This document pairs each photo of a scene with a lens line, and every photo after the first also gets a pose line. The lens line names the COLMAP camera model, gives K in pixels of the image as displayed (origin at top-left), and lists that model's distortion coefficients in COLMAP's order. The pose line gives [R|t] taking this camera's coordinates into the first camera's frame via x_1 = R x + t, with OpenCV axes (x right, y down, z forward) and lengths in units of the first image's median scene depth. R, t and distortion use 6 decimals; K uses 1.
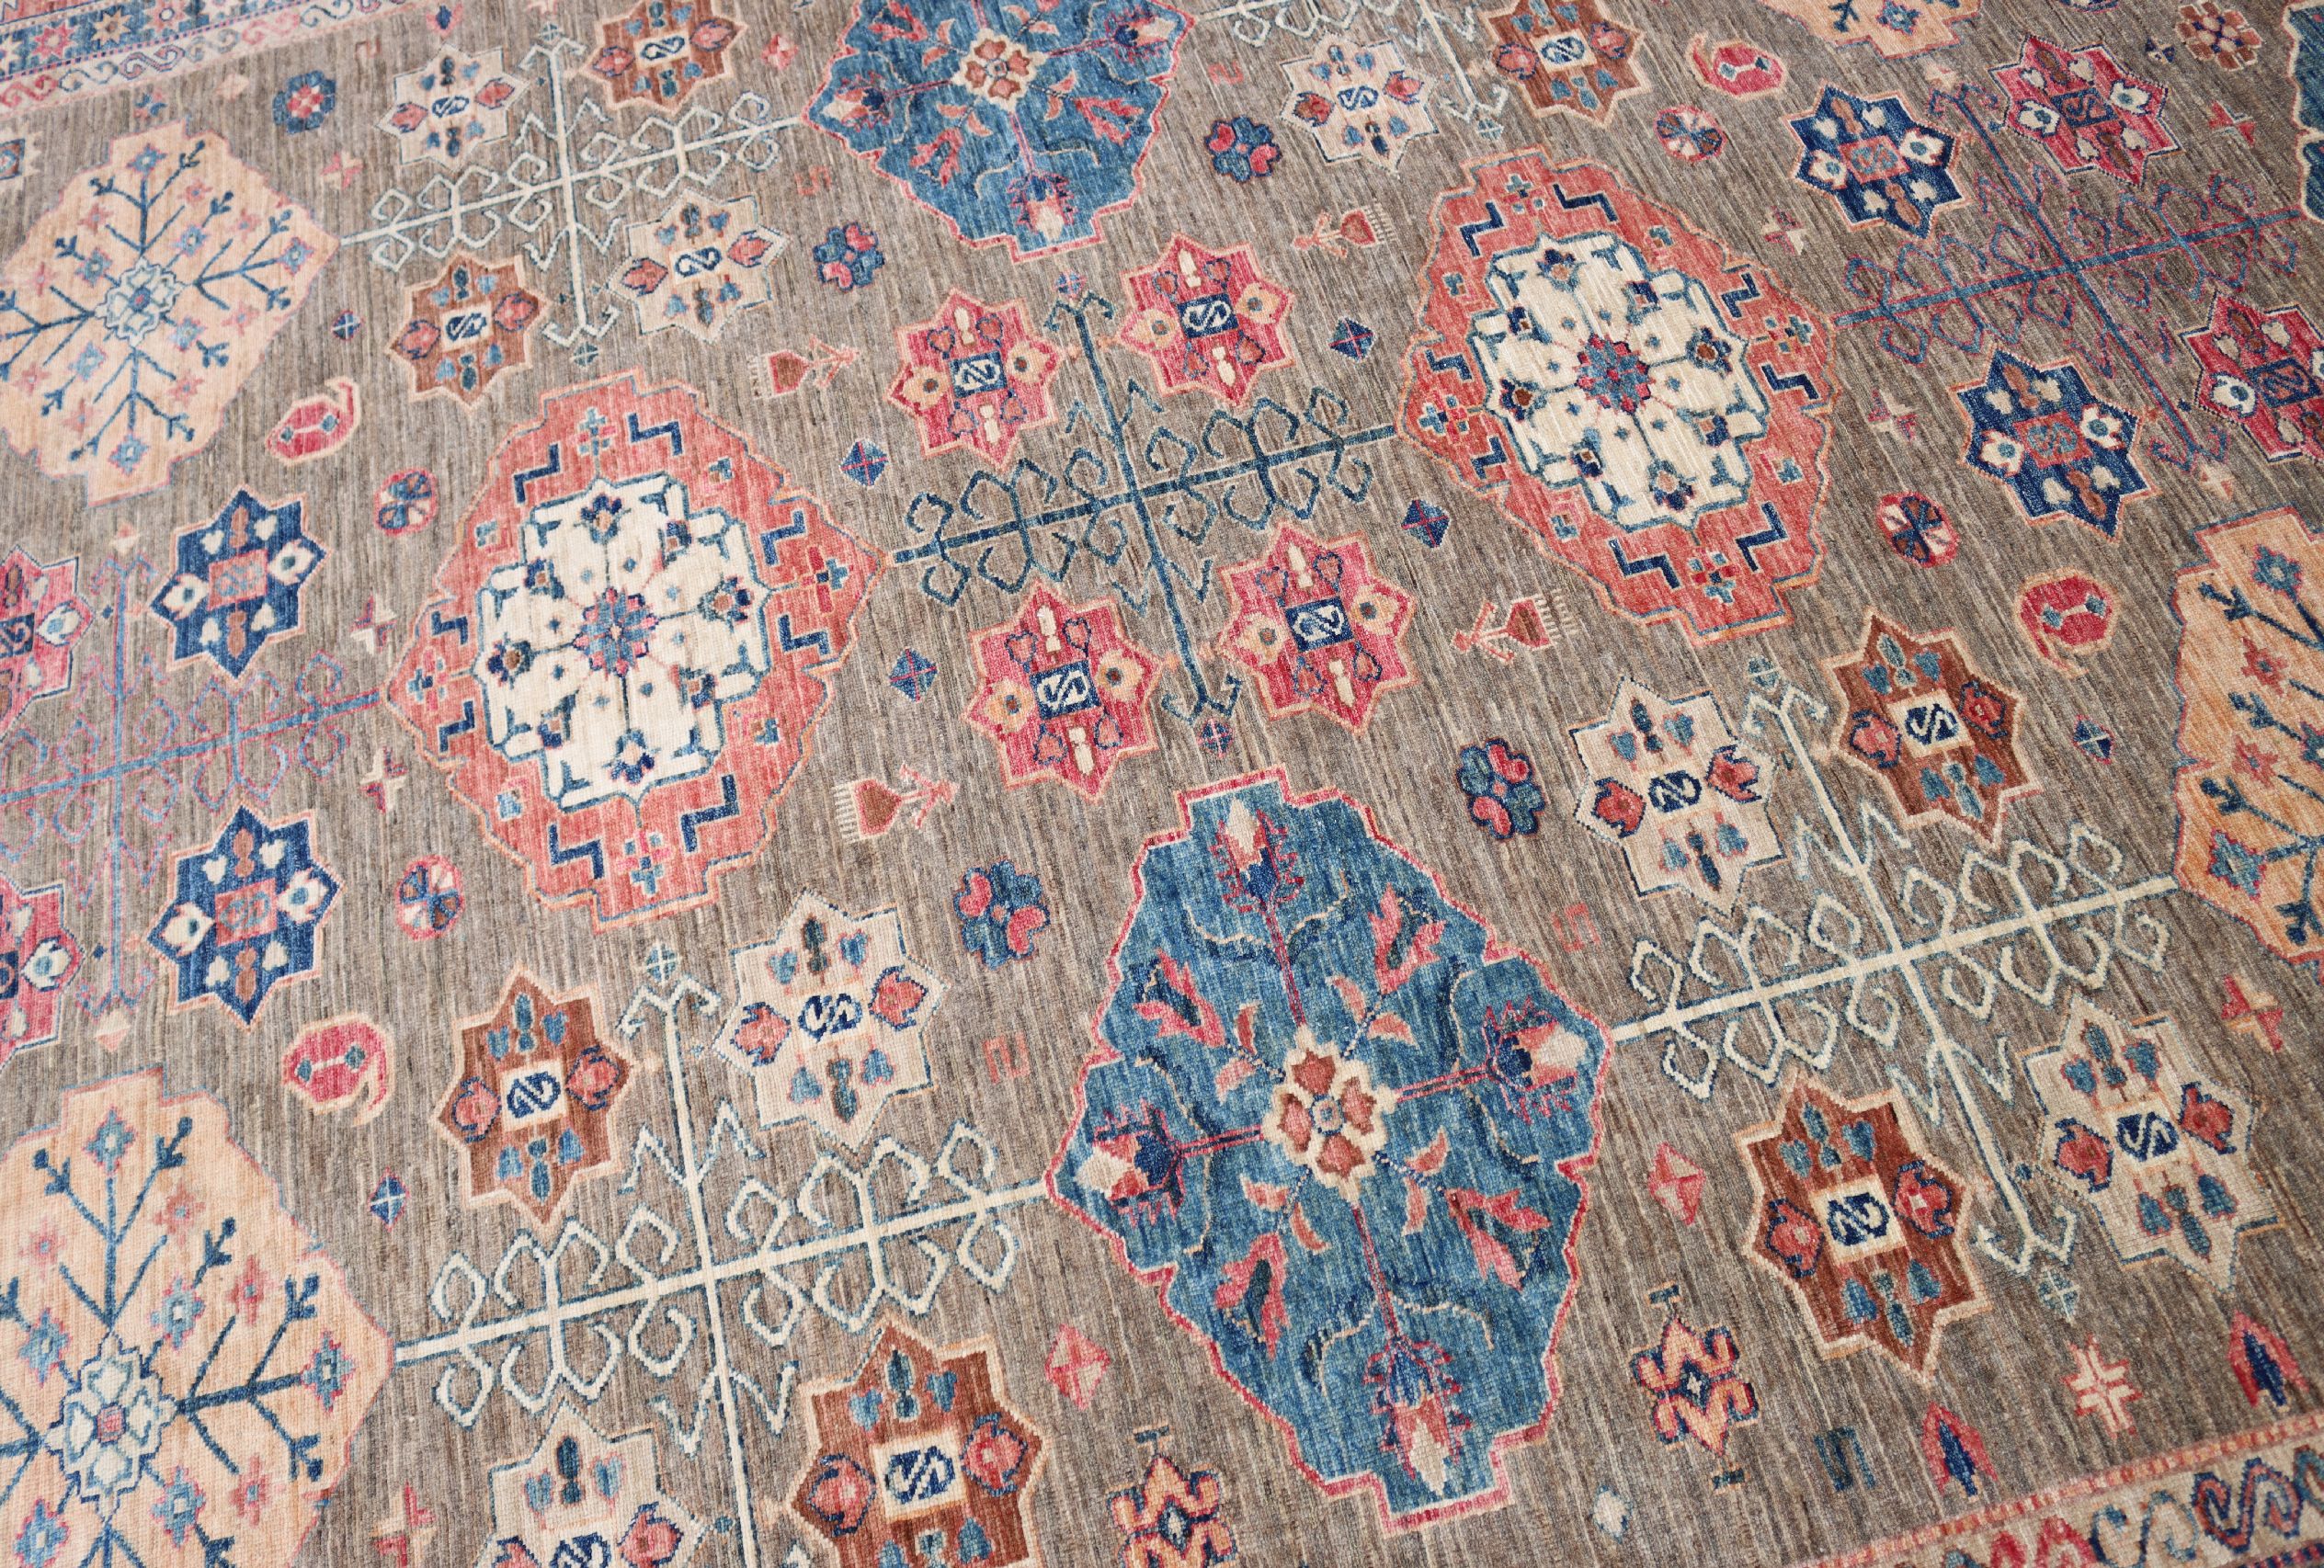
lens RADIAL K [[2006.7, 0, 1126.5], [0, 2006.7, 741.5], [0, 0, 1]] dist [-0.157592, 0.121638]
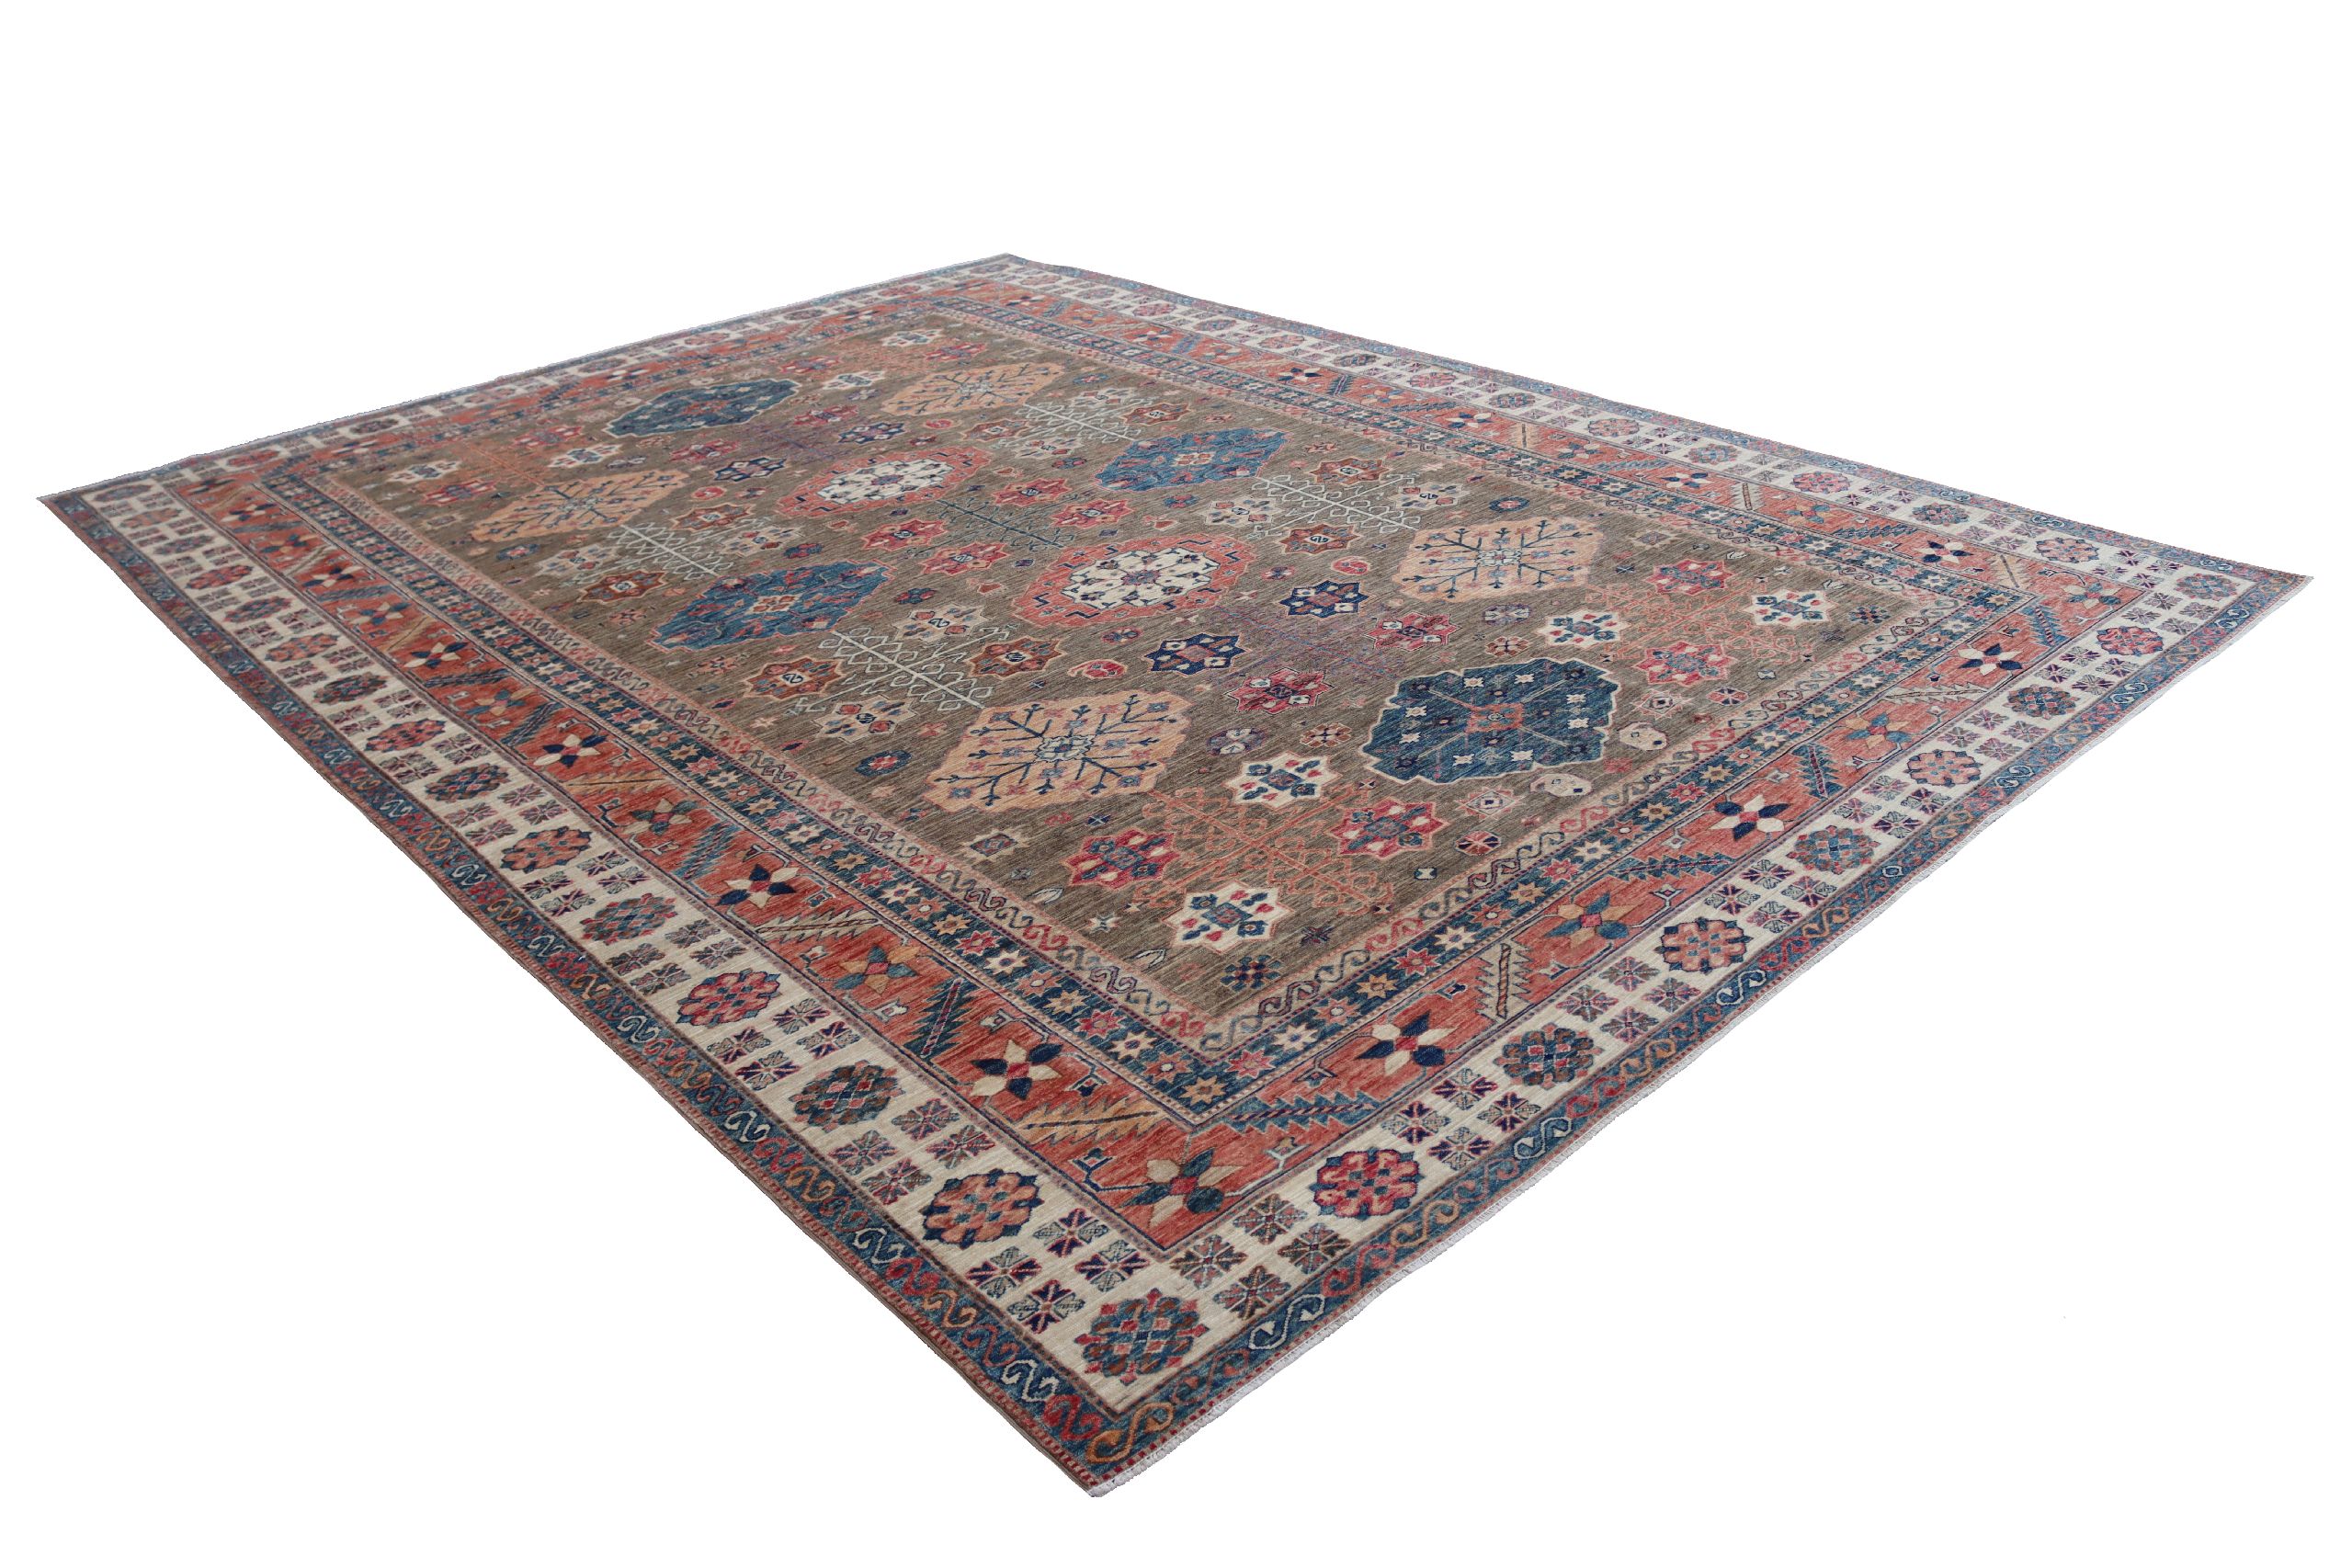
lens RADIAL K [[1944.0, 0, 1130.6], [0, 1944.0, 781.0], [0, 0, 1]] dist [-0.153390, 0.121431]
pose [[-0.458441, -0.303376, 0.835341, -2.223314], [0.808875, 0.246956, 0.533605, -1.220493], [-0.368175, 0.920313, 0.132179, 0.915136]]
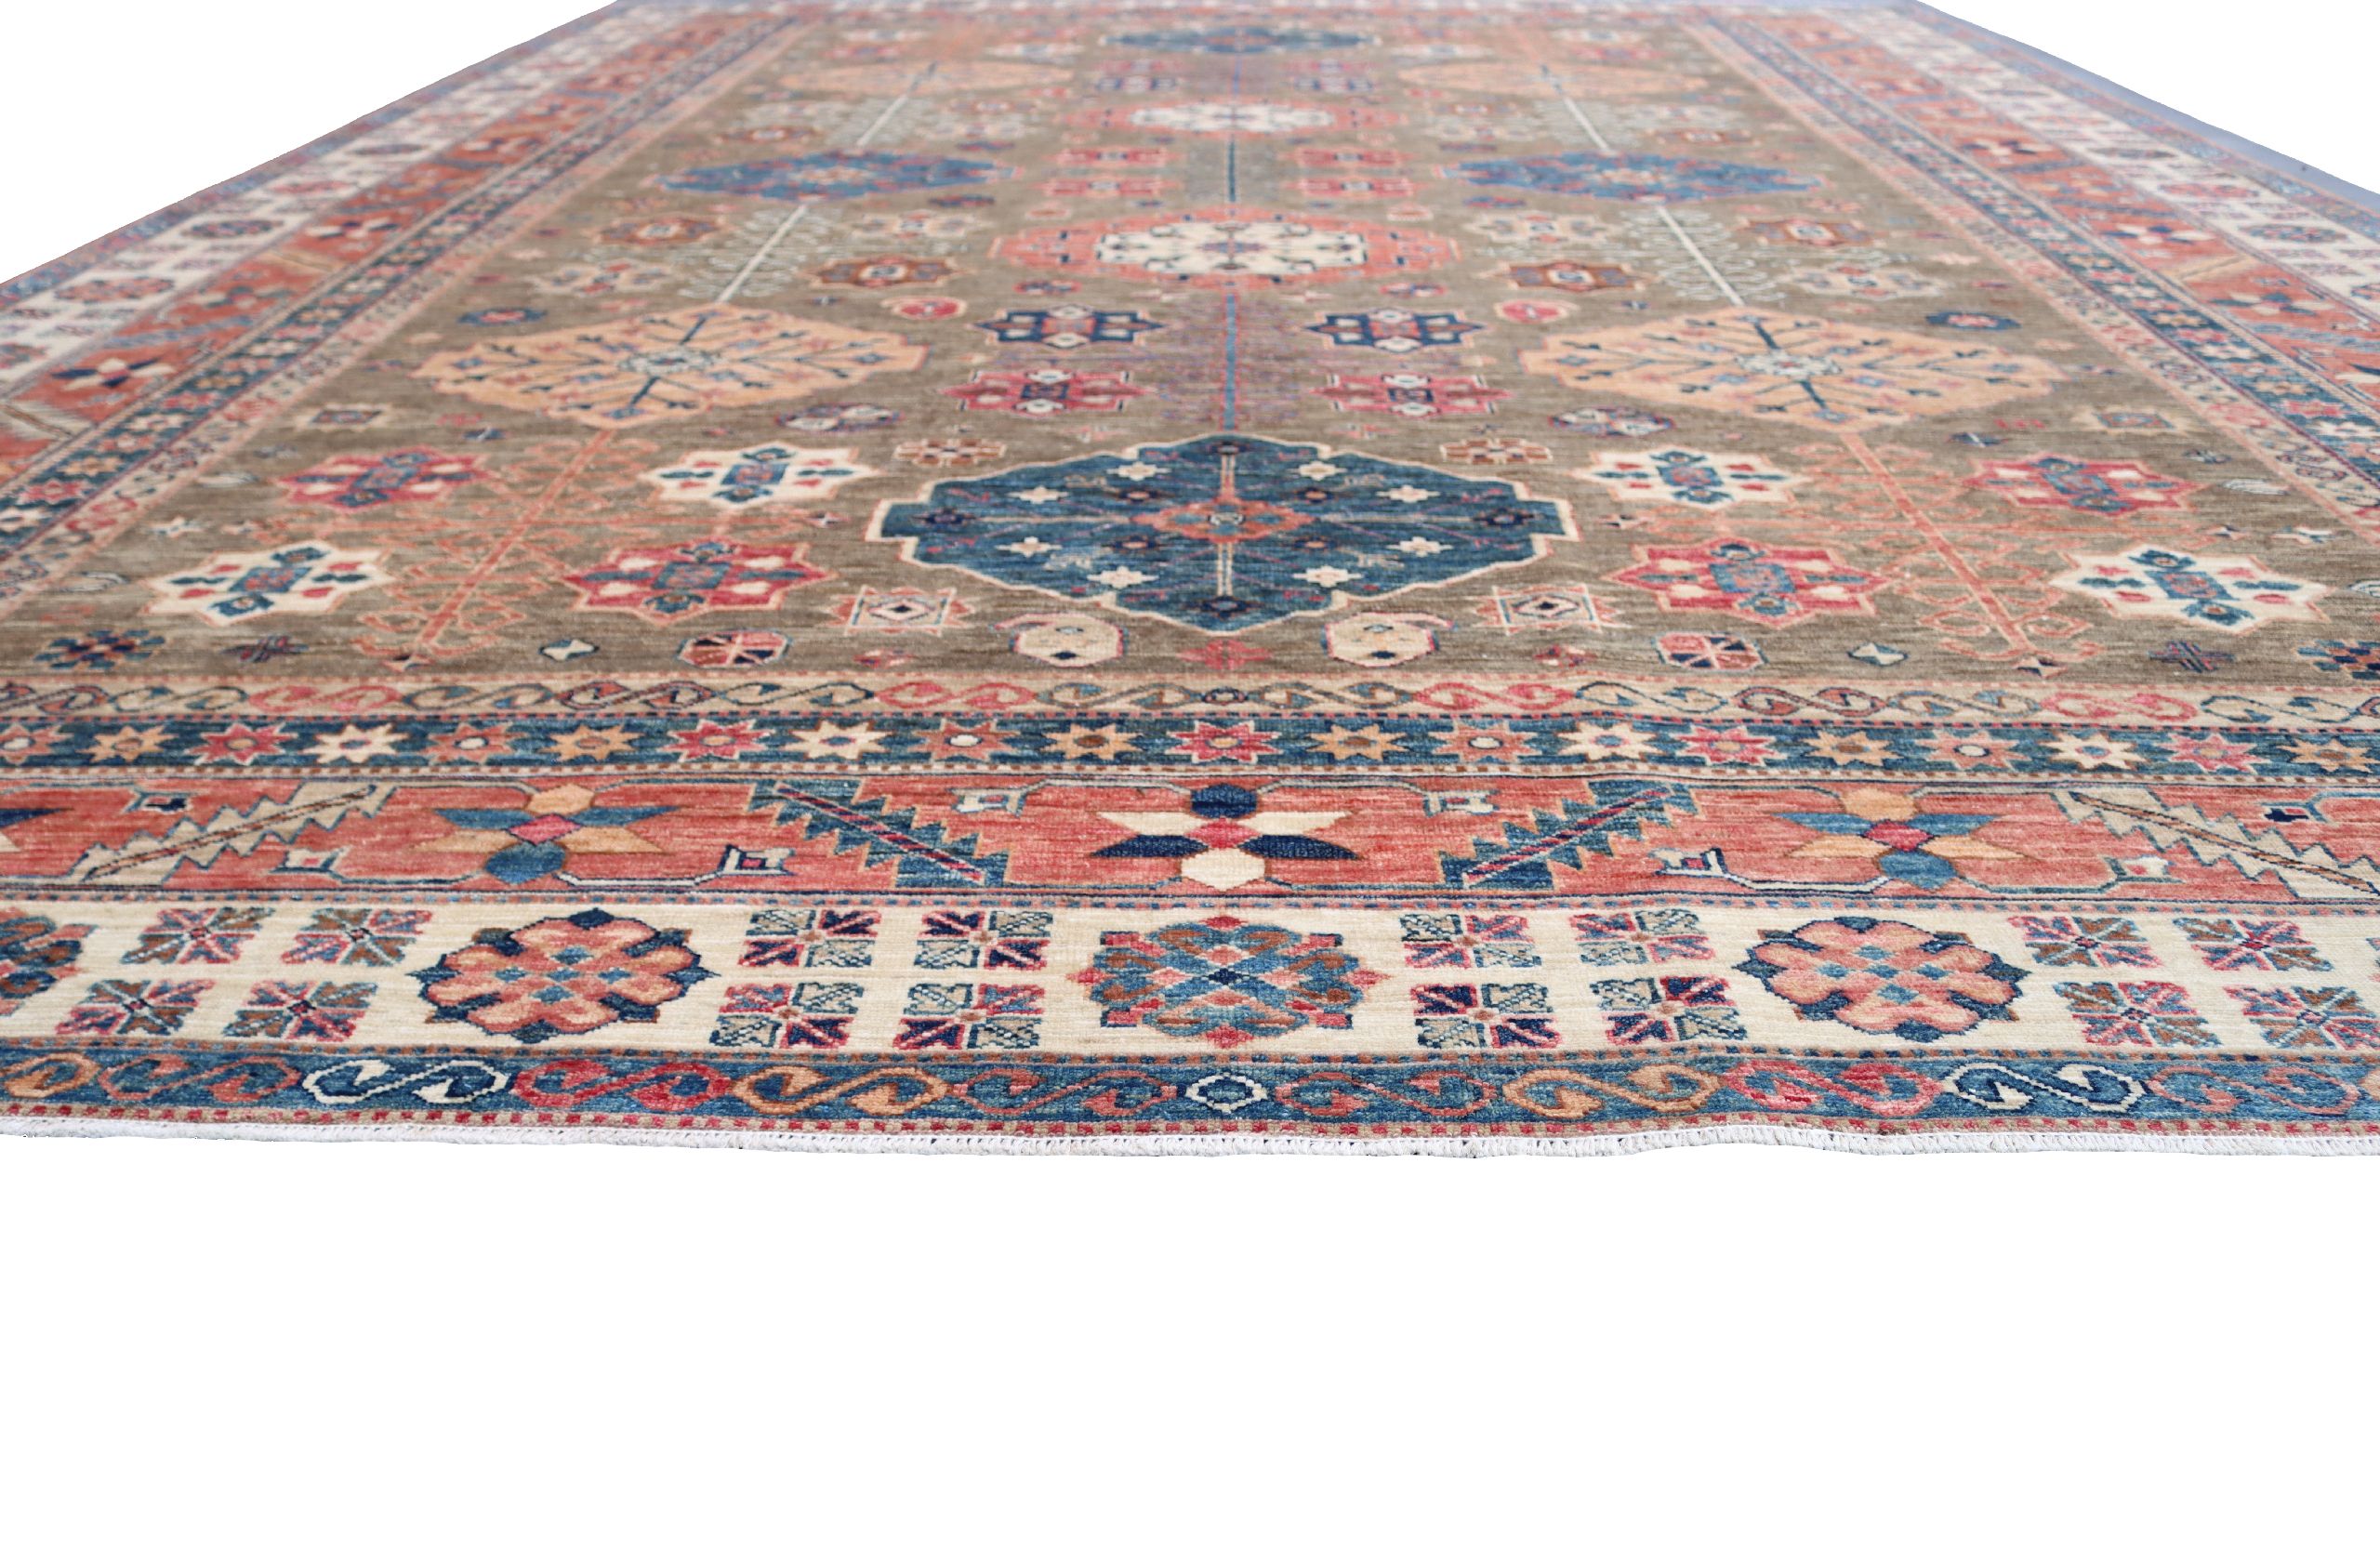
lens RADIAL K [[1946.8, 0, 1155.2], [0, 1946.8, 779.3], [0, 0, 1]] dist [-0.141634, 0.086495]
pose [[0.270361, -0.375062, 0.886698, -1.641107], [0.817788, 0.575489, -0.005926, 0.128691], [-0.508063, 0.726733, 0.462311, 0.657747]]
